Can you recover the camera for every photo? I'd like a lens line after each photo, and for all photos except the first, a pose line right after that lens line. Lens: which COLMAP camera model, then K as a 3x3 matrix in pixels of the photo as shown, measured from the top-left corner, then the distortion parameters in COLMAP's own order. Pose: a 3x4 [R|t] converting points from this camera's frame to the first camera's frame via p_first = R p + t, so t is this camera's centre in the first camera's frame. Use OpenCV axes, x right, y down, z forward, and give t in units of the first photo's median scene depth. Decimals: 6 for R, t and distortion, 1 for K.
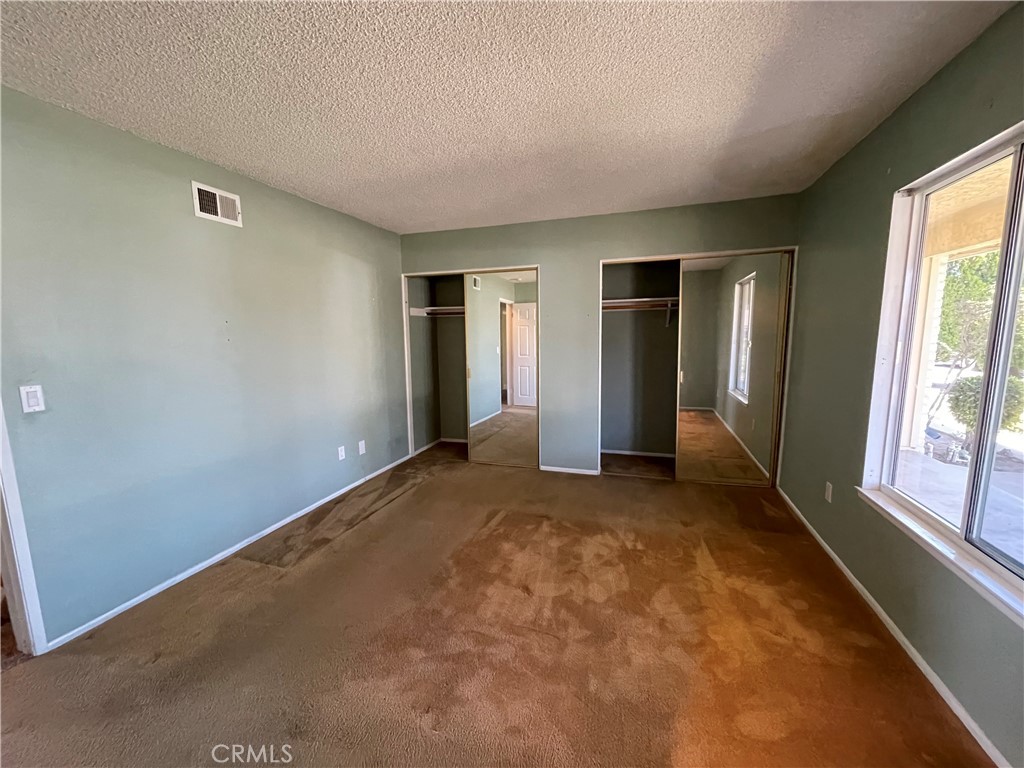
lens RADIAL K [[412.1, 0, 512.0], [0, 412.1, 384.0], [0, 0, 1]] dist [-0.000742, 0.000009]
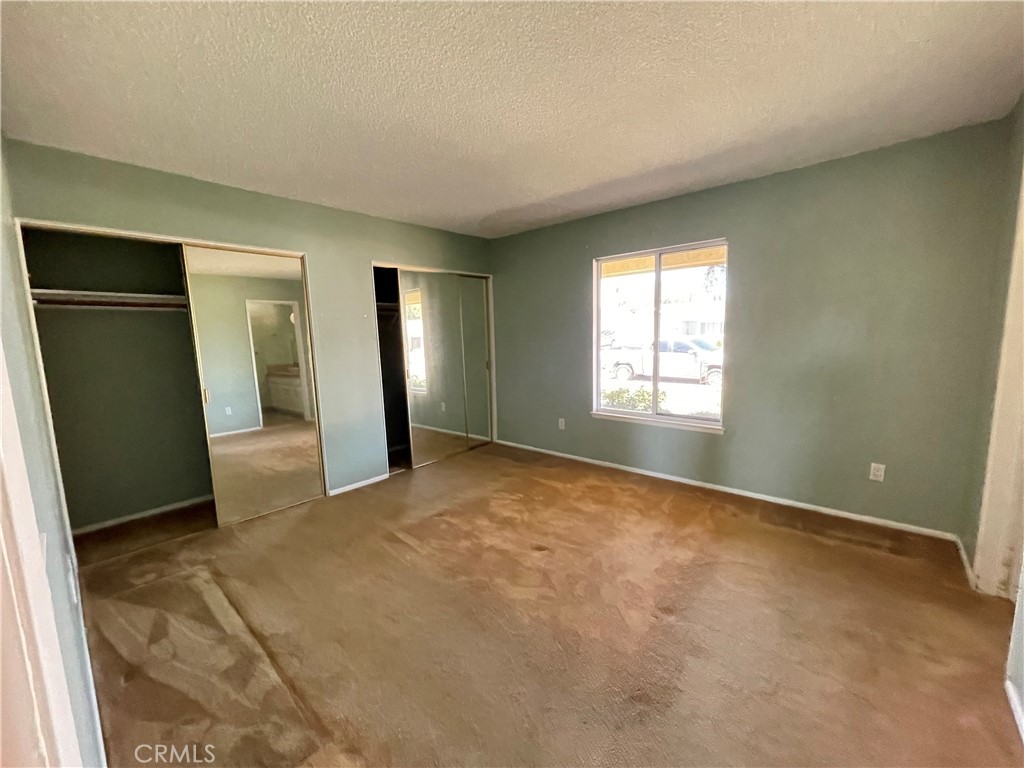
lens RADIAL K [[411.9, 0, 509.9], [0, 411.9, 389.7], [0, 0, 1]] dist [0.001230, 0.000068]
pose [[0.403136, -0.120080, 0.907228, -0.665297], [0.134124, 0.988402, 0.071225, -0.024940], [-0.905258, 0.092968, 0.414566, 0.363638]]
